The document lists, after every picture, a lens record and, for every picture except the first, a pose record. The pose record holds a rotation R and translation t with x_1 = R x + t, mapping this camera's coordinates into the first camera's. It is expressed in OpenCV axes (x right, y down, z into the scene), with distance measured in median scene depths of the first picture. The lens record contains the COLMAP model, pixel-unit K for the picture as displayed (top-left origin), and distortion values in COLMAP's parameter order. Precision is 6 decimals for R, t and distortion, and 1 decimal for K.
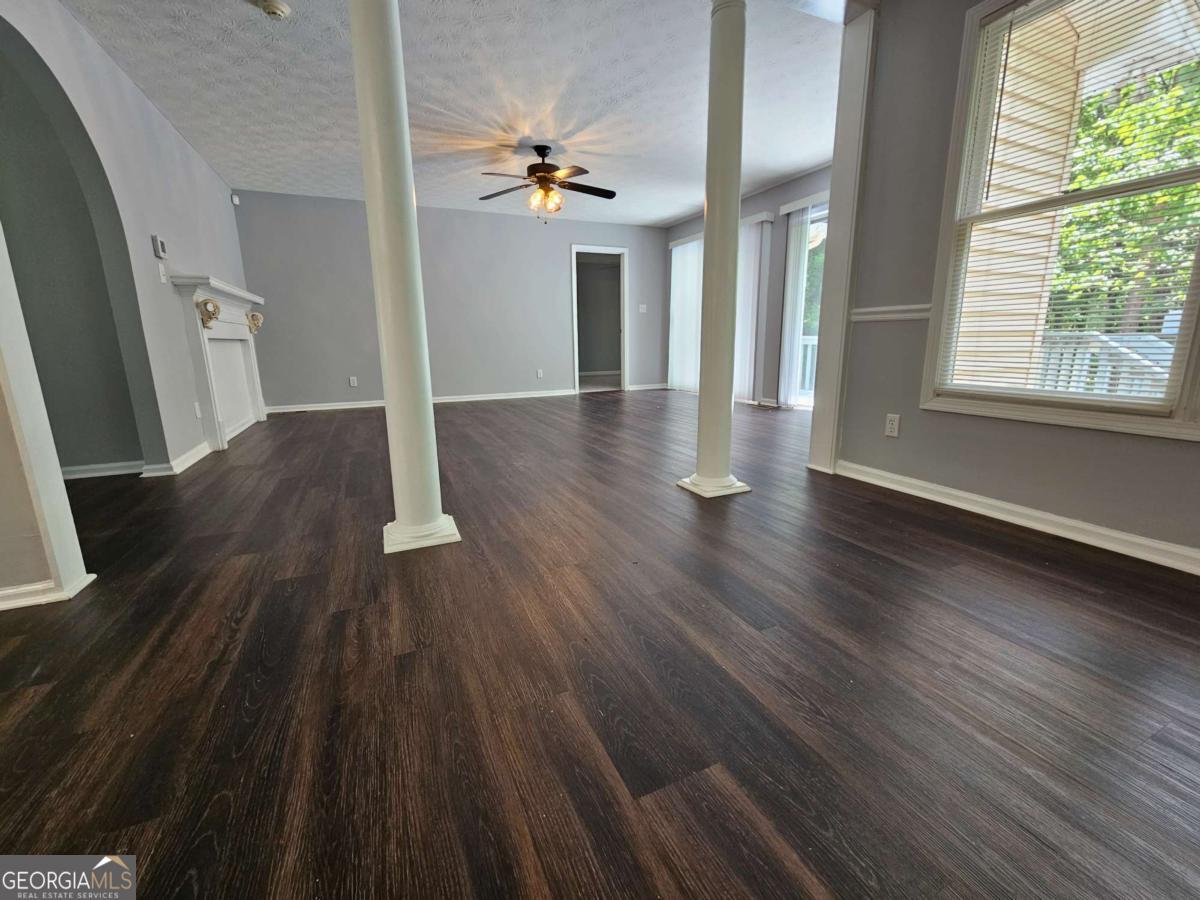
lens RADIAL K [[500.8, 0, 603.3], [0, 500.8, 446.8], [0, 0, 1]] dist [0.001617, -0.000087]
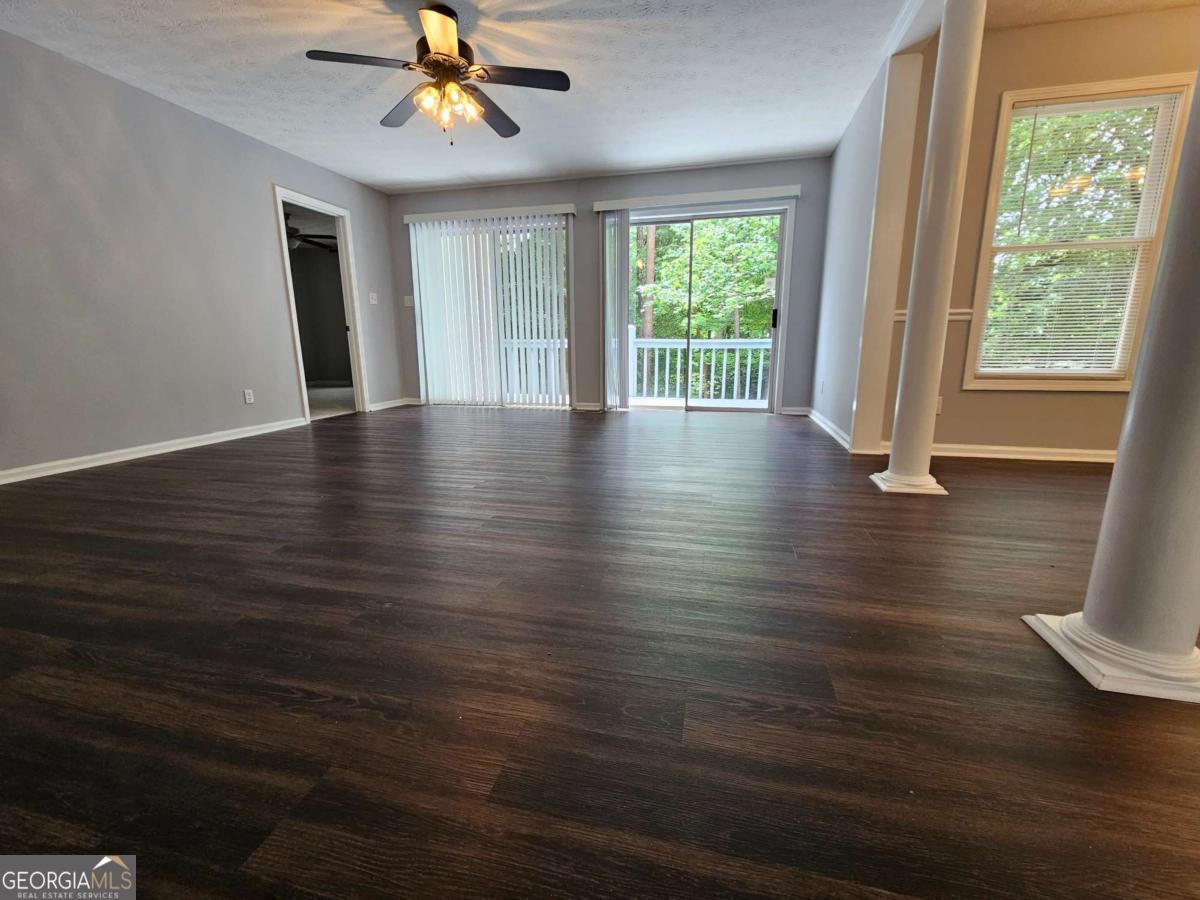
lens RADIAL K [[500.8, 0, 602.3], [0, 500.8, 452.4], [0, 0, 1]] dist [0.001617, -0.000087]
pose [[0.614374, -0.158965, 0.772835, -0.336814], [0.163576, 0.983875, 0.072338, -0.056390], [-0.771872, 0.081975, 0.630471, 0.316418]]
